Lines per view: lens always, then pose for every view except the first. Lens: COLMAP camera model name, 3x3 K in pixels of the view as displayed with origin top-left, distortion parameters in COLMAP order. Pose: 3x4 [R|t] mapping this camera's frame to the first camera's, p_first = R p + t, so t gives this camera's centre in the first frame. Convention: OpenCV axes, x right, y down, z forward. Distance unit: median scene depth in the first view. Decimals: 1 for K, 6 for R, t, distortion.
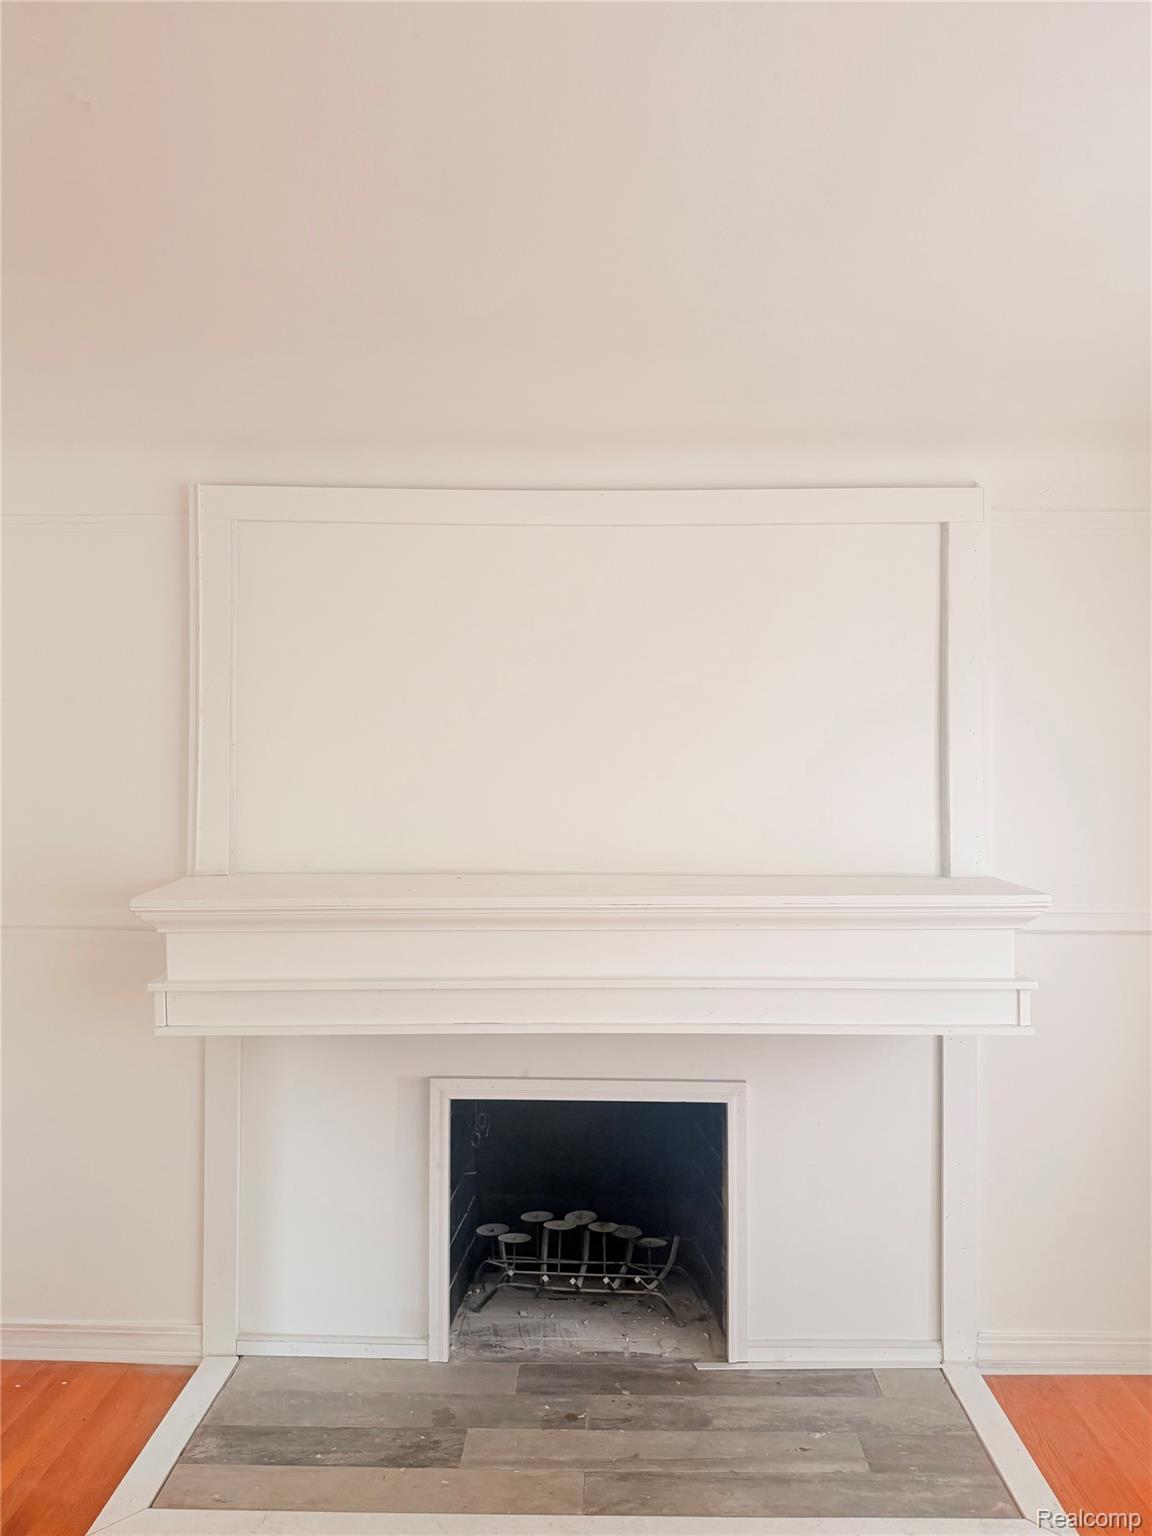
lens RADIAL K [[1073.8, 0, 587.7], [0, 1073.8, 772.4], [0, 0, 1]] dist [-0.009706, -0.004492]
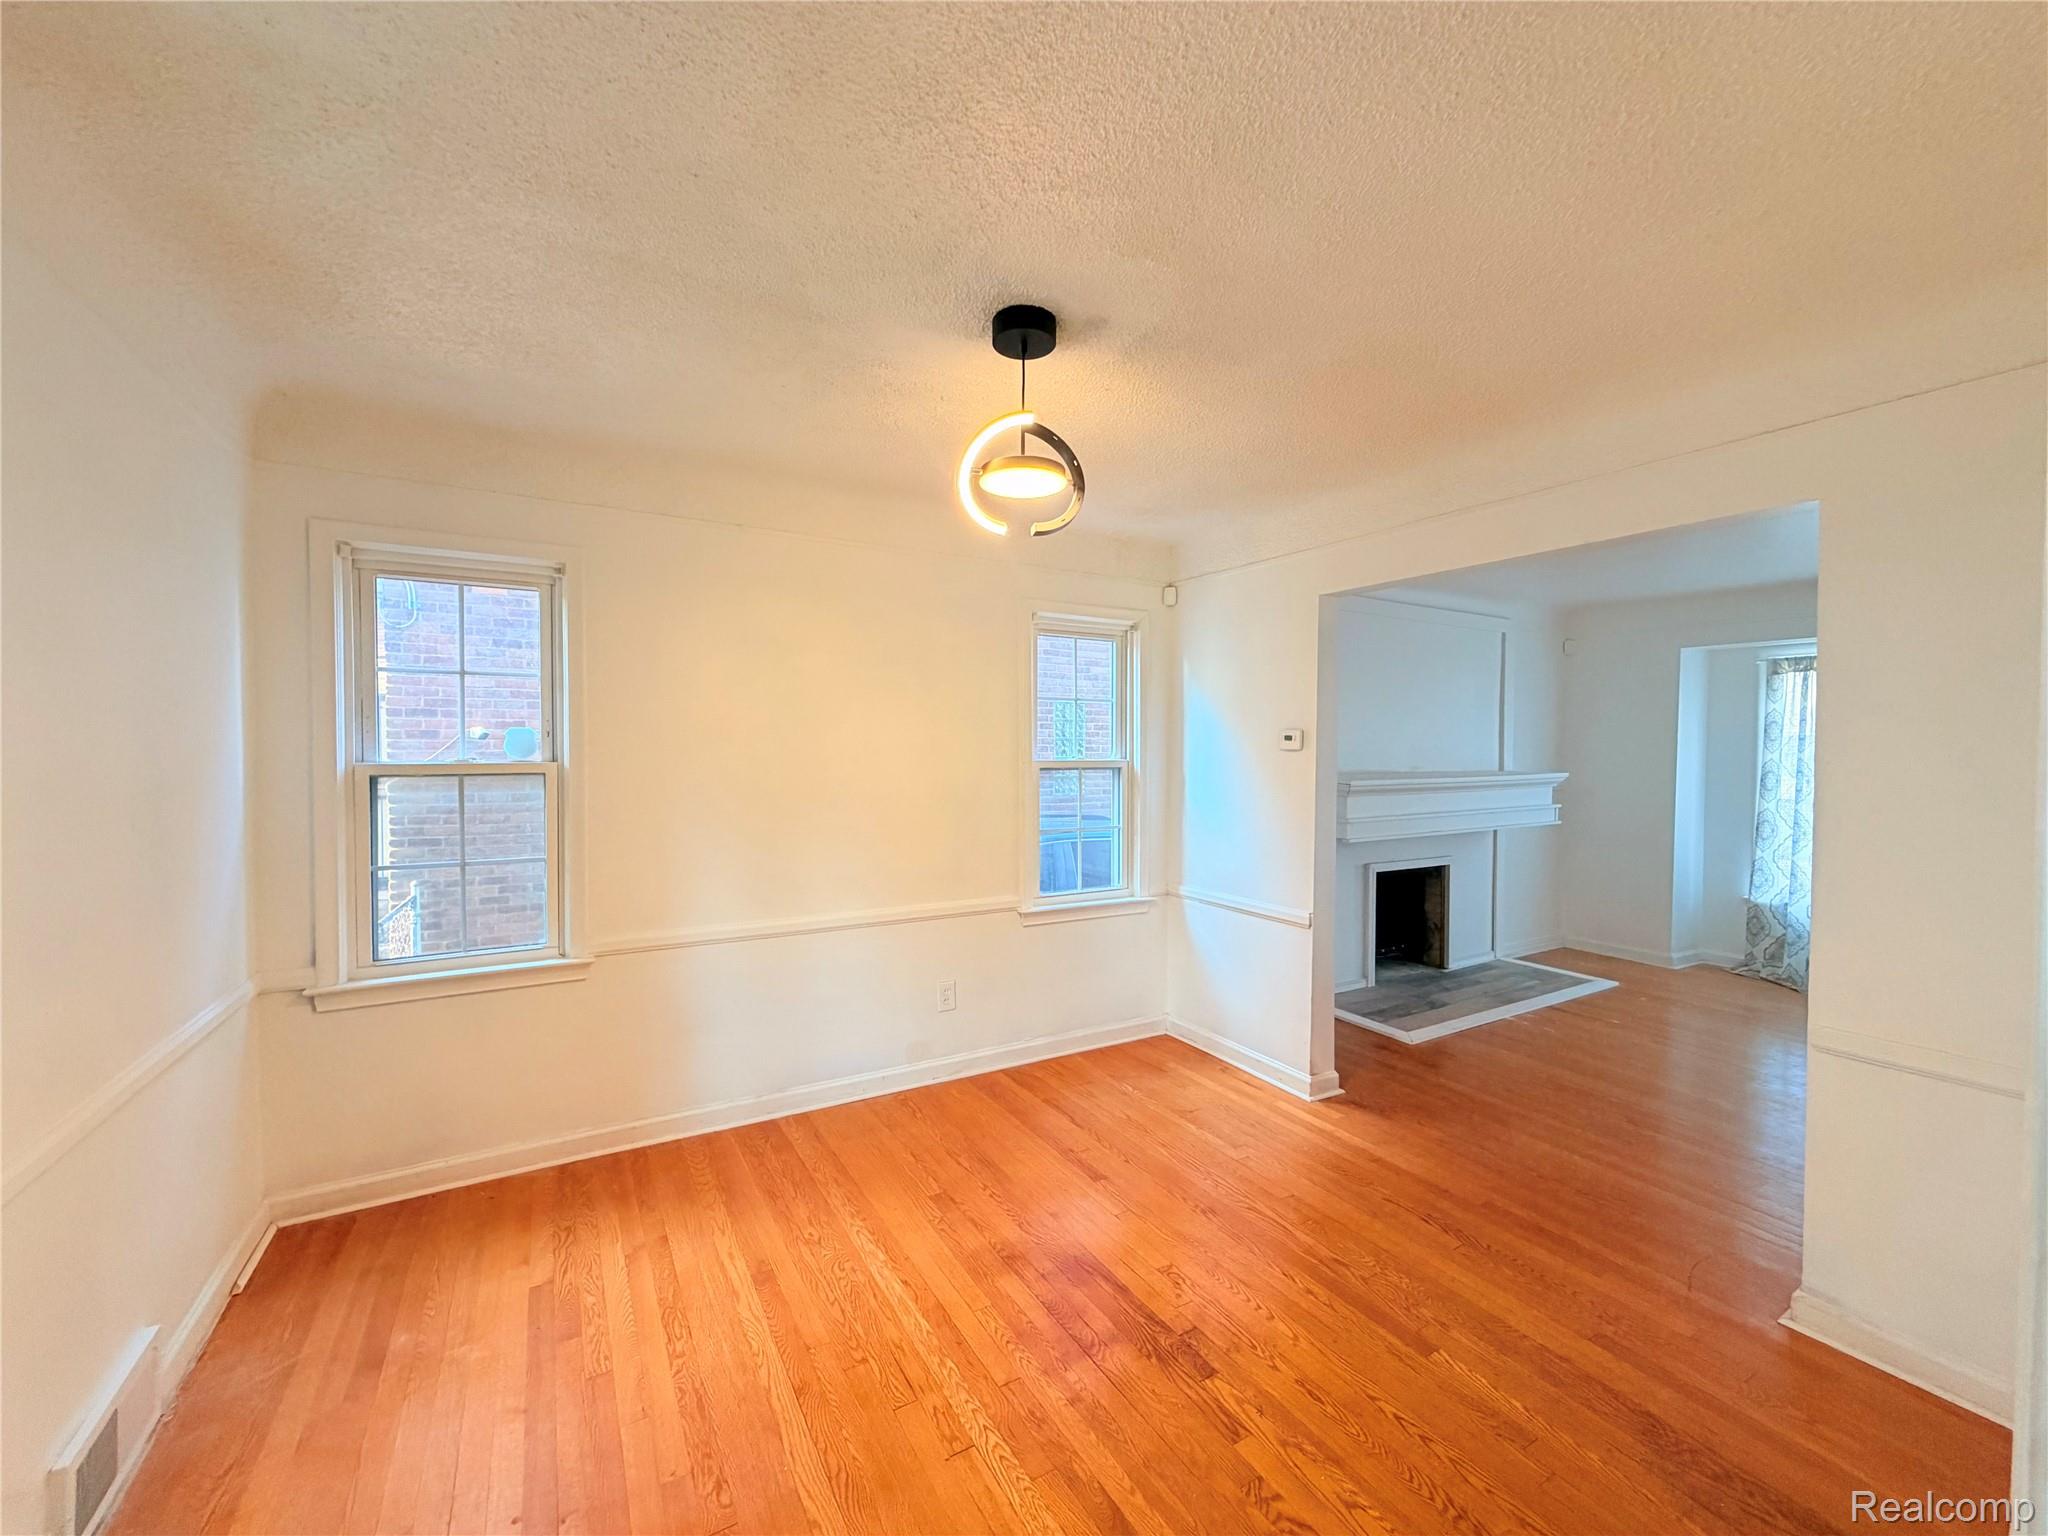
lens RADIAL K [[825.1, 0, 1027.8], [0, 825.1, 752.0], [0, 0, 1]] dist [0.001005, 0.000151]
pose [[0.854024, -0.002613, 0.520226, -1.696226], [-0.019229, 0.999145, 0.036586, -0.000226], [-0.519877, -0.041249, 0.853244, -0.103440]]
